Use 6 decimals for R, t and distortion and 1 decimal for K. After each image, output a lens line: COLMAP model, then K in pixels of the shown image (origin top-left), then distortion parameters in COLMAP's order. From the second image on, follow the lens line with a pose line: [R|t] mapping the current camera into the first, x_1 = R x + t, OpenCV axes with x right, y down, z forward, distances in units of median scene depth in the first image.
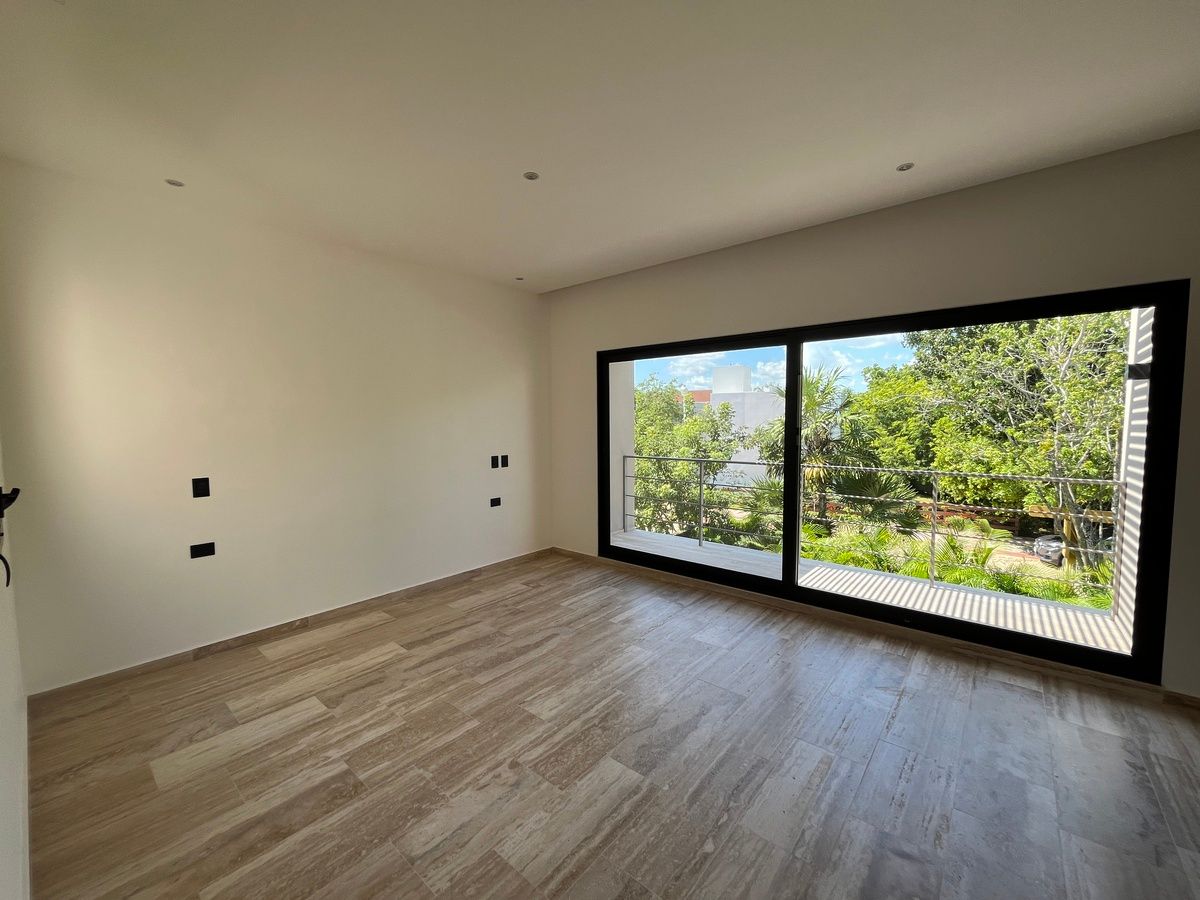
lens RADIAL K [[483.7, 0, 597.6], [0, 483.7, 452.6], [0, 0, 1]] dist [-0.003175, -0.000692]
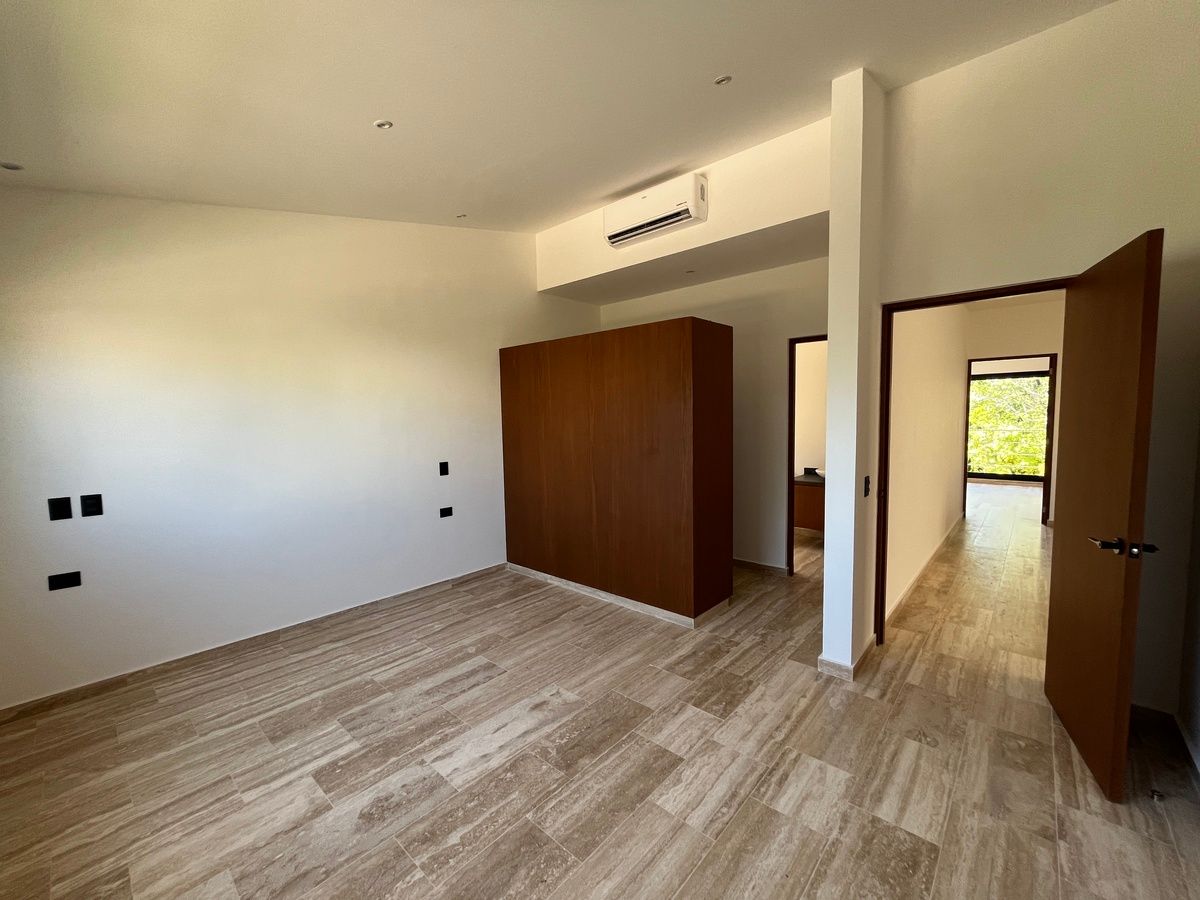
lens RADIAL K [[483.7, 0, 597.6], [0, 483.7, 452.6], [0, 0, 1]] dist [-0.003175, -0.000692]
pose [[0.999193, -0.018153, -0.035831, -0.318493], [0.018393, 0.999811, 0.006365, 0.025884], [0.035709, -0.007019, 0.999338, -0.409981]]
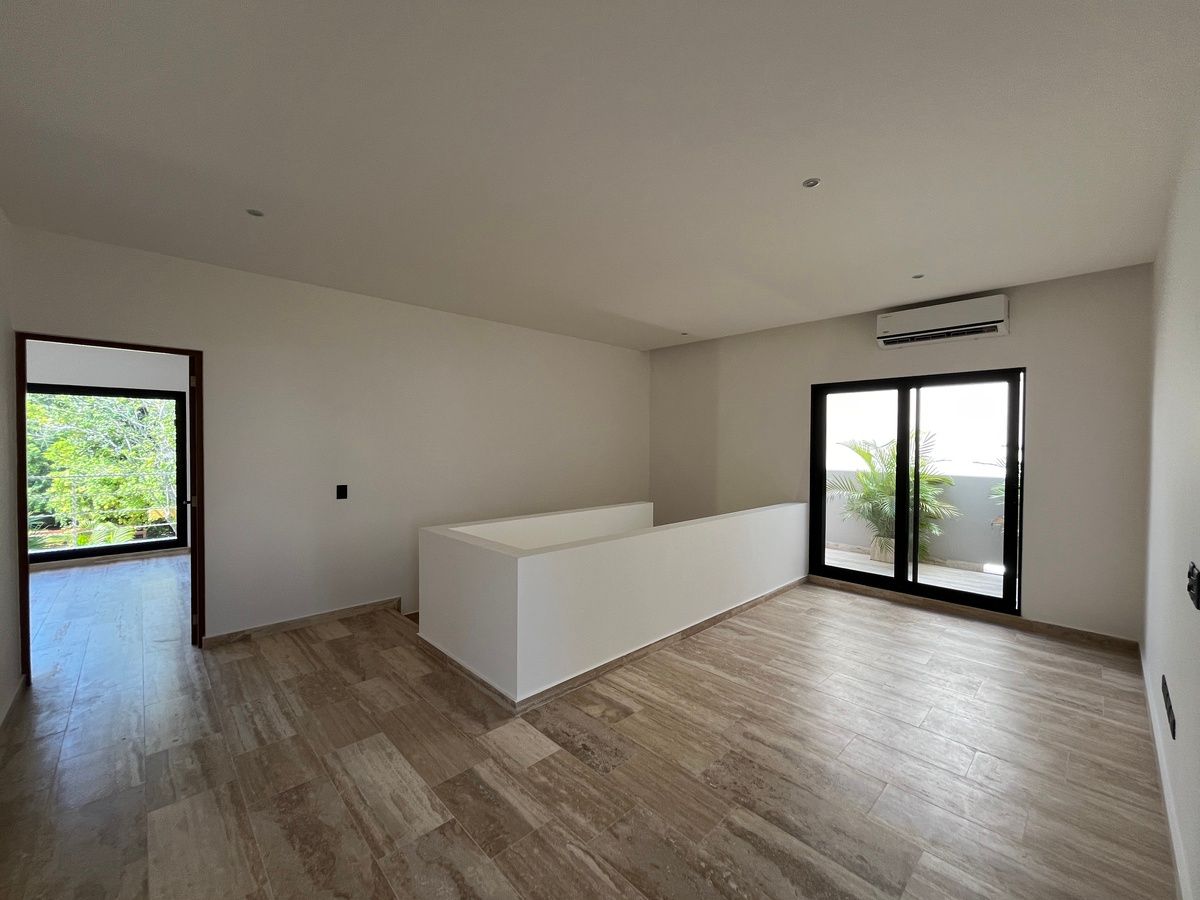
lens RADIAL K [[483.7, 0, 597.6], [0, 483.7, 452.6], [0, 0, 1]] dist [-0.003175, -0.000692]
pose [[0.101723, -0.019737, 0.994617, -0.177850], [0.066891, 0.997676, 0.012956, 0.013279], [-0.992561, 0.065213, 0.102807, -0.225357]]
